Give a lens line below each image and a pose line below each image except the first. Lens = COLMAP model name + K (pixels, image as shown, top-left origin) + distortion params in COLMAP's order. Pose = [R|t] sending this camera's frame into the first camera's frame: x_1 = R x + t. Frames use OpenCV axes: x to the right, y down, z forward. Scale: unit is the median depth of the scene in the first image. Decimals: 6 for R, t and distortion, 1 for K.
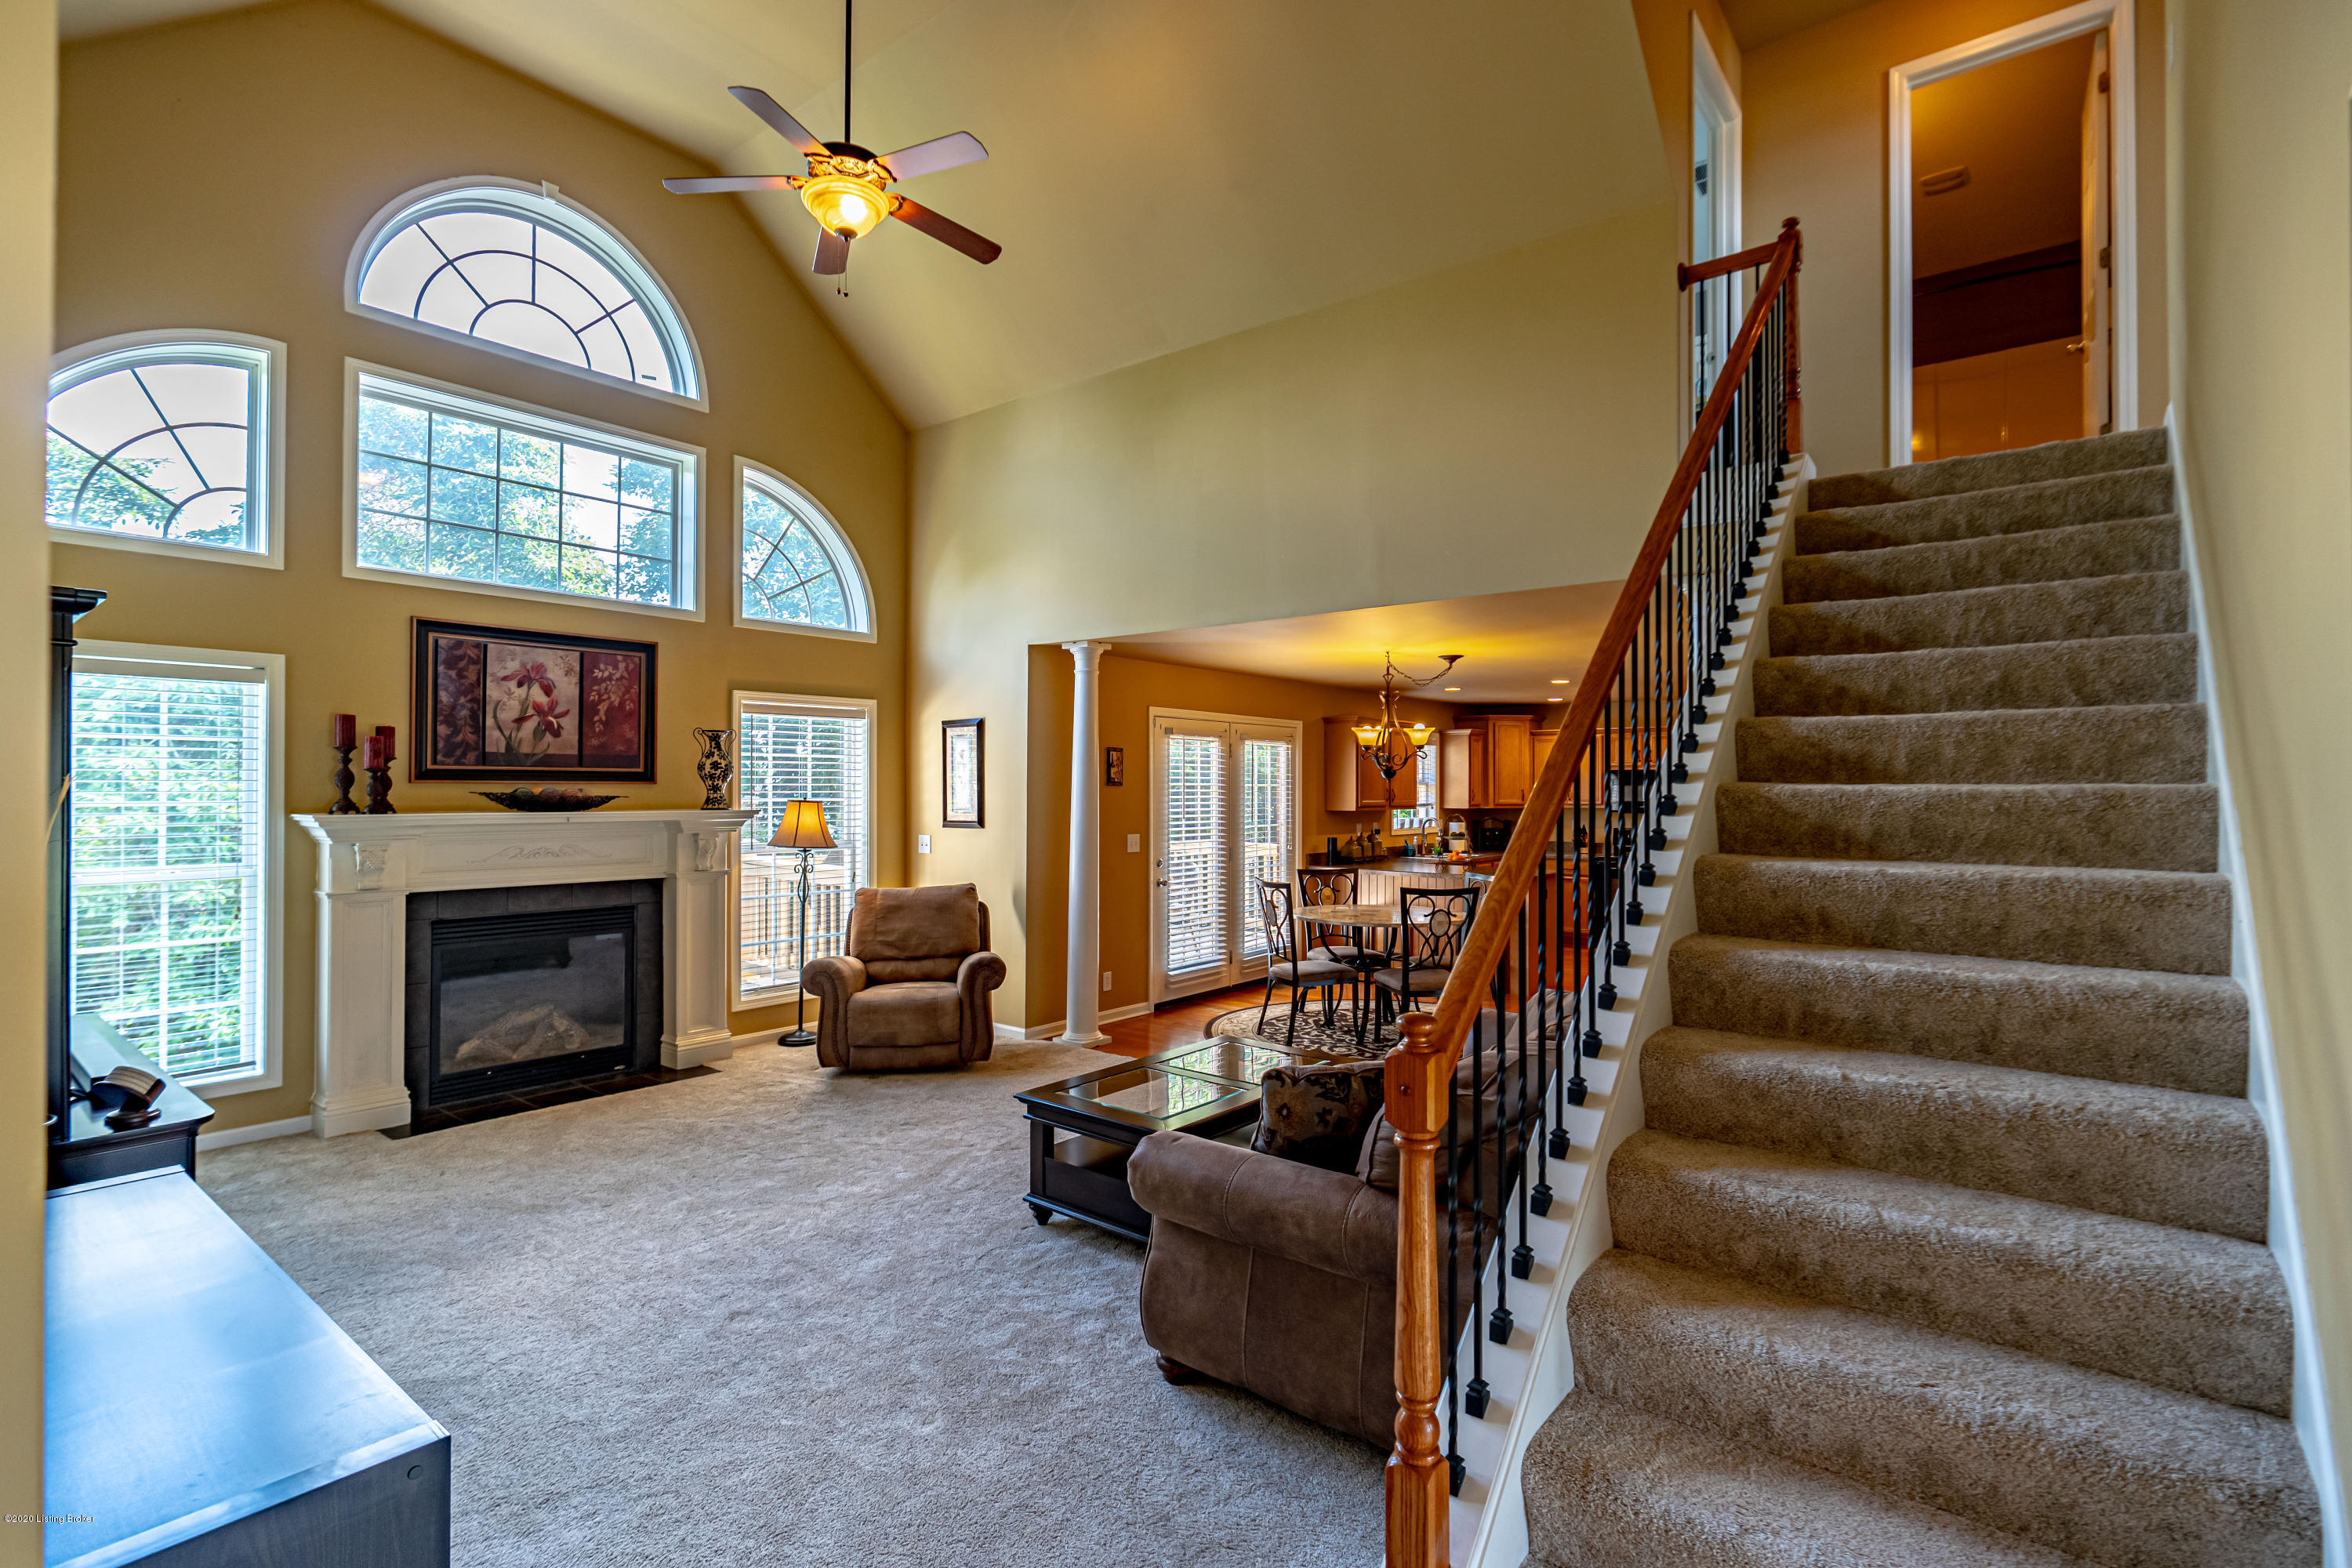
lens RADIAL K [[1106.1, 0, 1176.0], [0, 1106.1, 784.0], [0, 0, 1]] dist [-0.002966, -0.000192]
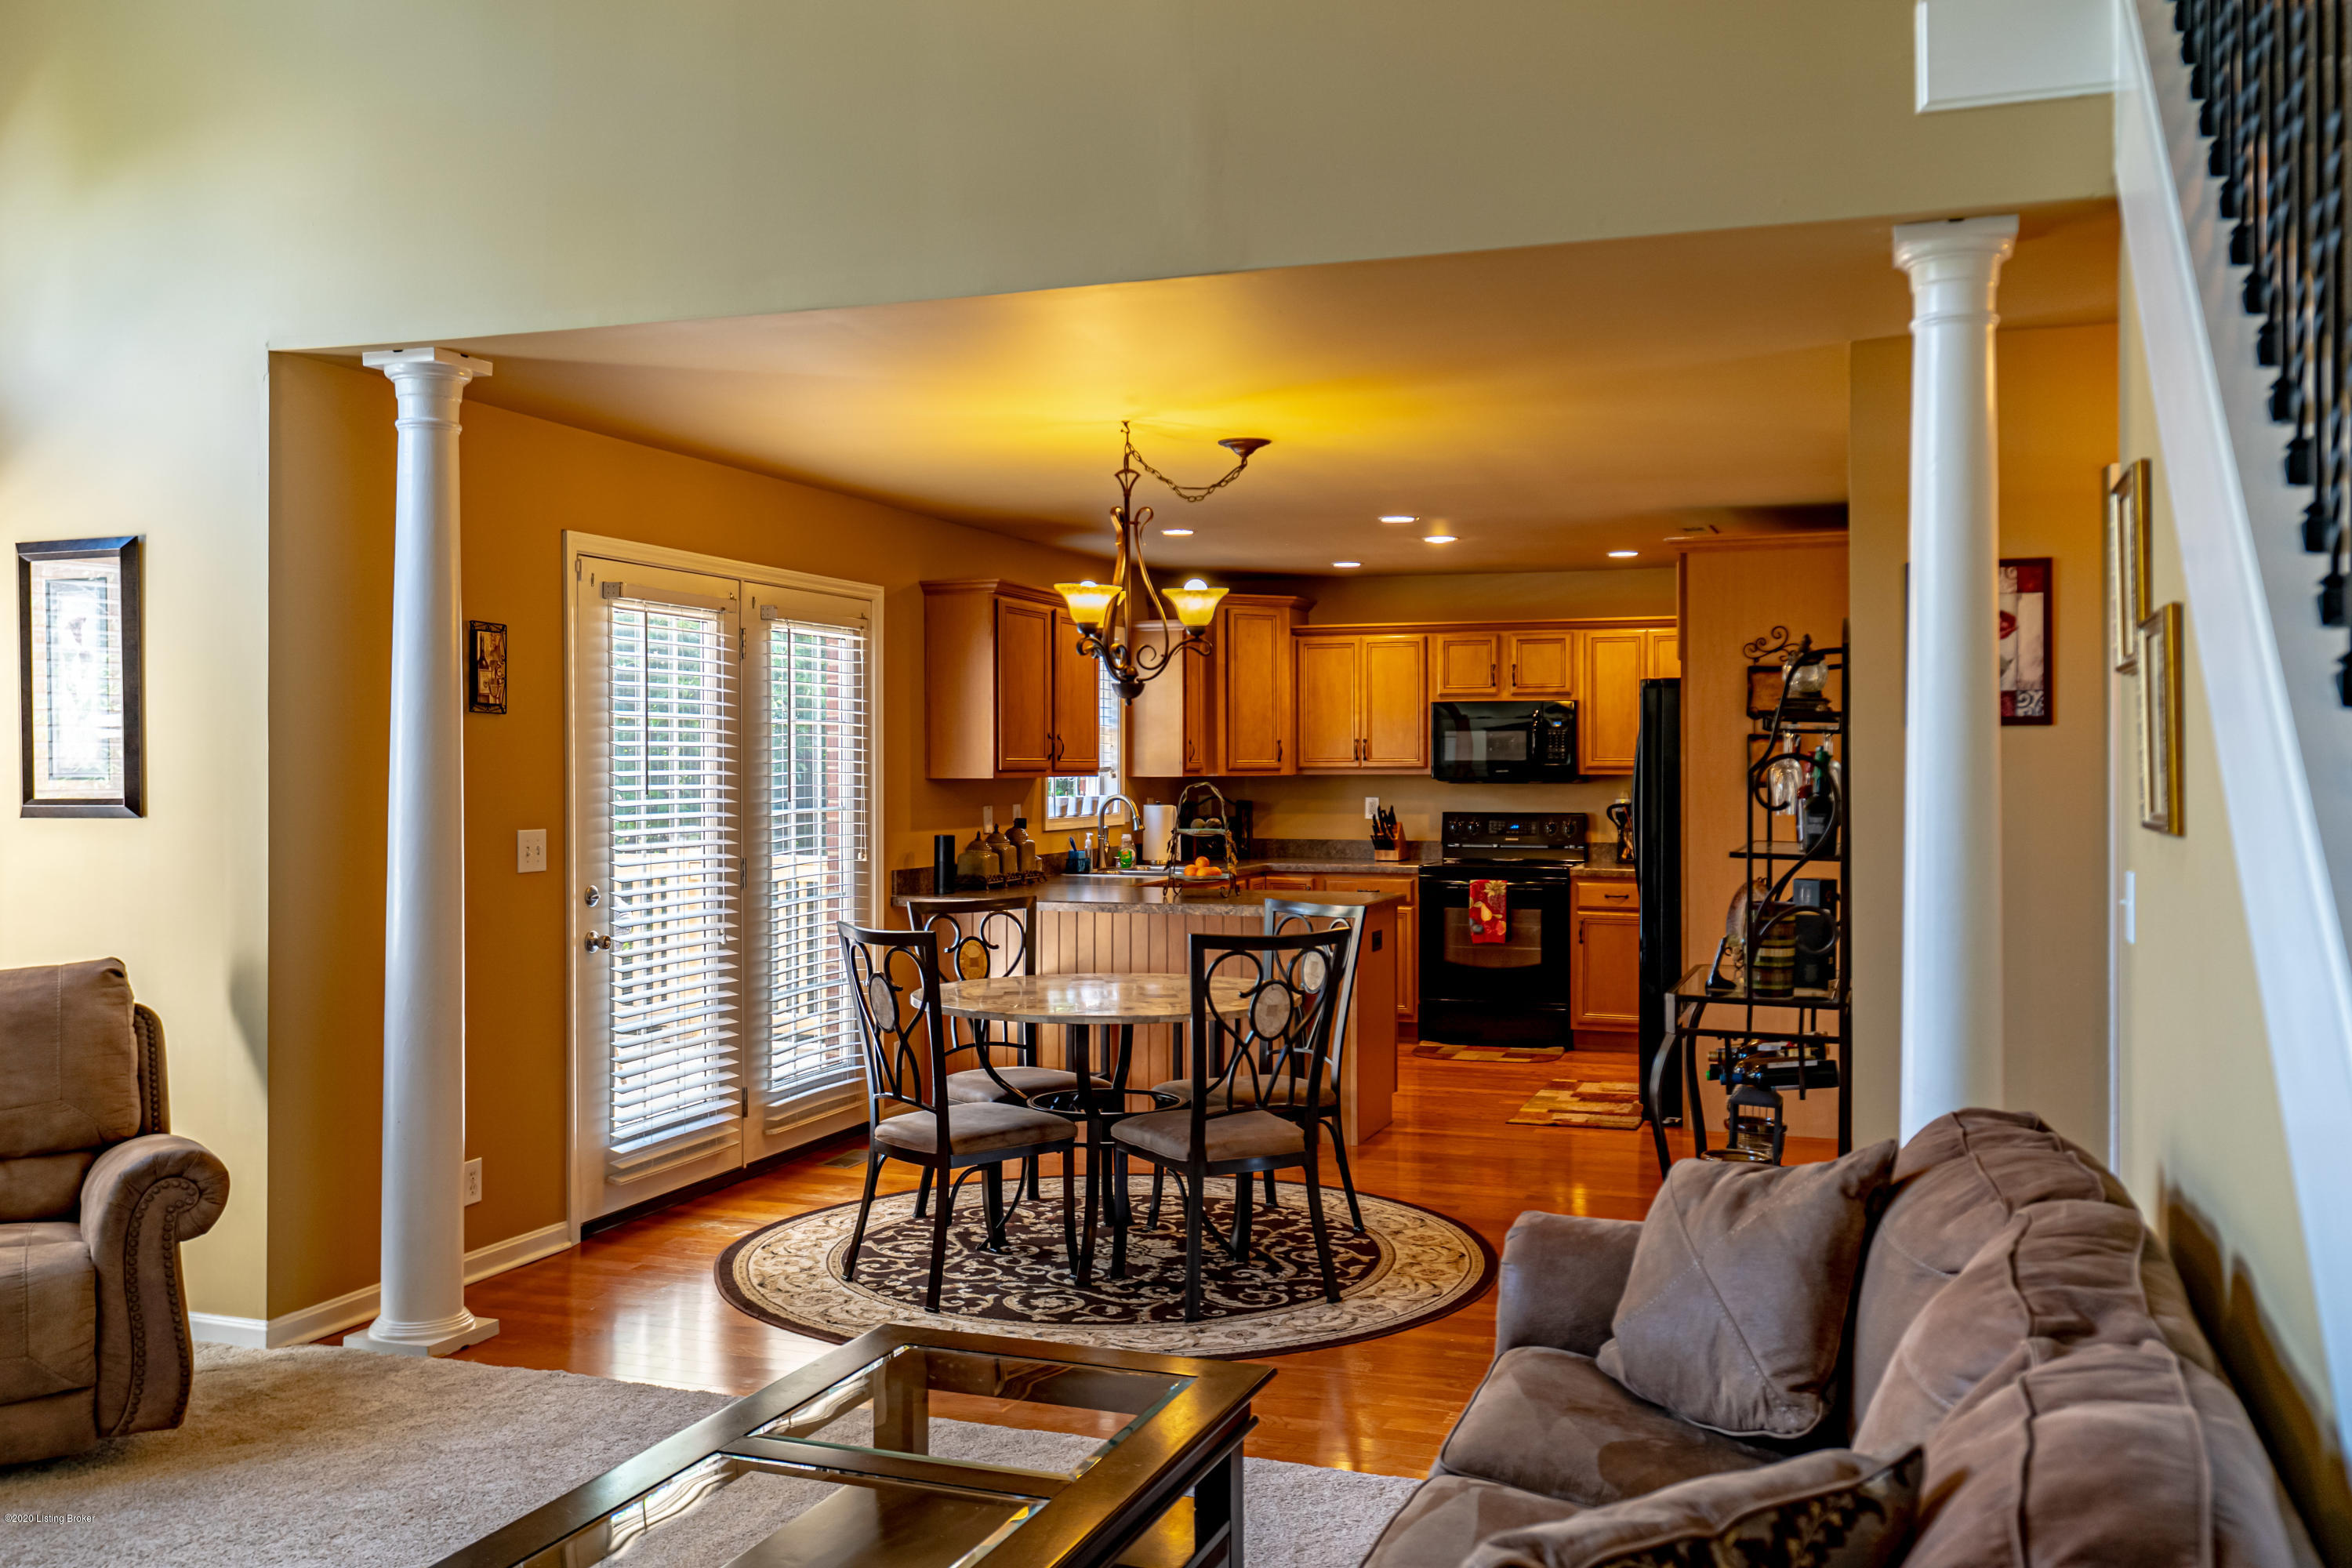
lens RADIAL K [[2010.7, 0, 1175.2], [0, 2010.7, 772.3], [0, 0, 1]] dist [0.017172, -0.008231]
pose [[0.945275, -0.004227, 0.326246, -0.058889], [0.001174, 0.999954, 0.009552, 0.016993], [-0.326271, -0.008646, 0.945237, 0.195157]]
